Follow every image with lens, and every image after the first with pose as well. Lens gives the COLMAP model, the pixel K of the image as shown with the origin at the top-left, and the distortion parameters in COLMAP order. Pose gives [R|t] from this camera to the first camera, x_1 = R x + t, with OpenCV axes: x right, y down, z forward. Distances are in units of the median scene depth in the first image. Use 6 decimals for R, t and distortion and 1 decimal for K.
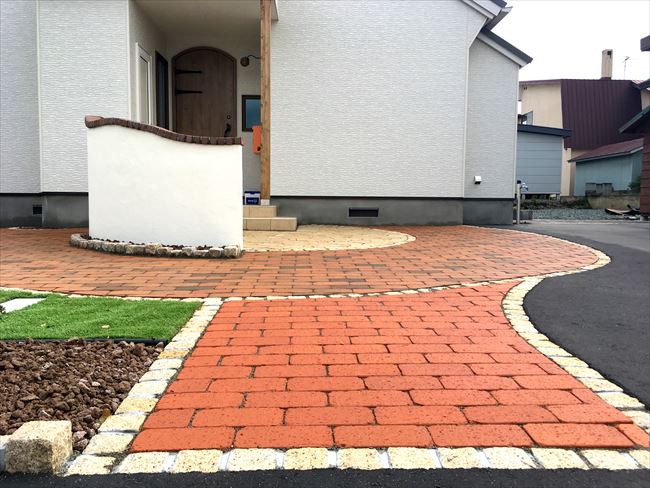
lens RADIAL K [[558.4, 0, 322.9], [0, 558.4, 243.5], [0, 0, 1]] dist [0.054381, -0.078835]
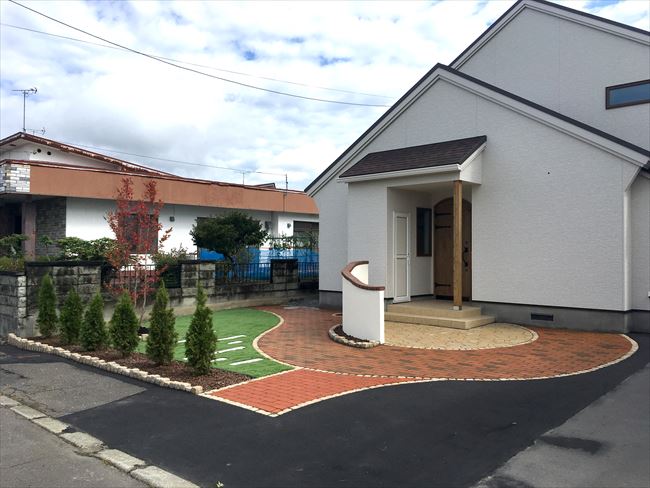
lens RADIAL K [[558.4, 0, 321.9], [0, 558.4, 245.9], [0, 0, 1]] dist [0.054381, -0.078835]
pose [[0.712483, -0.014303, -0.701543, 0.645571], [-0.044482, 0.996861, -0.065499, -0.114220], [0.700278, 0.077873, 0.709610, -0.332937]]
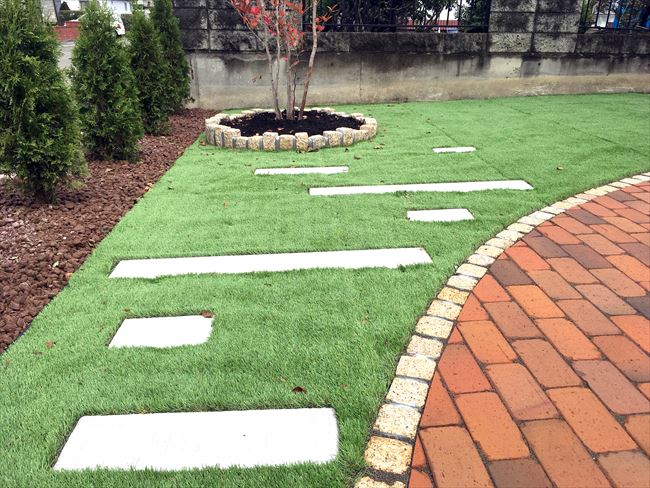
lens RADIAL K [[558.4, 0, 326.2], [0, 558.4, 245.8], [0, 0, 1]] dist [0.054381, -0.078835]
pose [[0.032552, 0.362543, -0.931398, -0.055839], [-0.080534, 0.929813, 0.359112, -0.067083], [0.996220, 0.063319, 0.059464, 0.342351]]
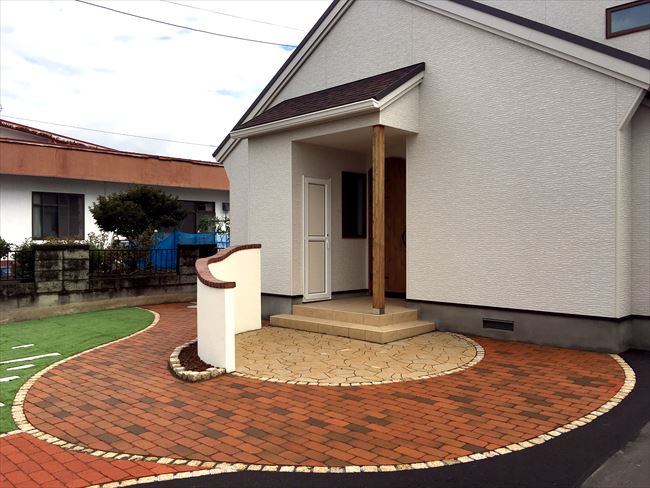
lens RADIAL K [[558.4, 0, 323.8], [0, 558.4, 245.2], [0, 0, 1]] dist [0.054381, -0.078835]
pose [[0.691358, -0.004861, -0.722496, 0.536181], [-0.040783, 0.998120, -0.045741, -0.131618], [0.721361, 0.061089, 0.689860, 0.166848]]
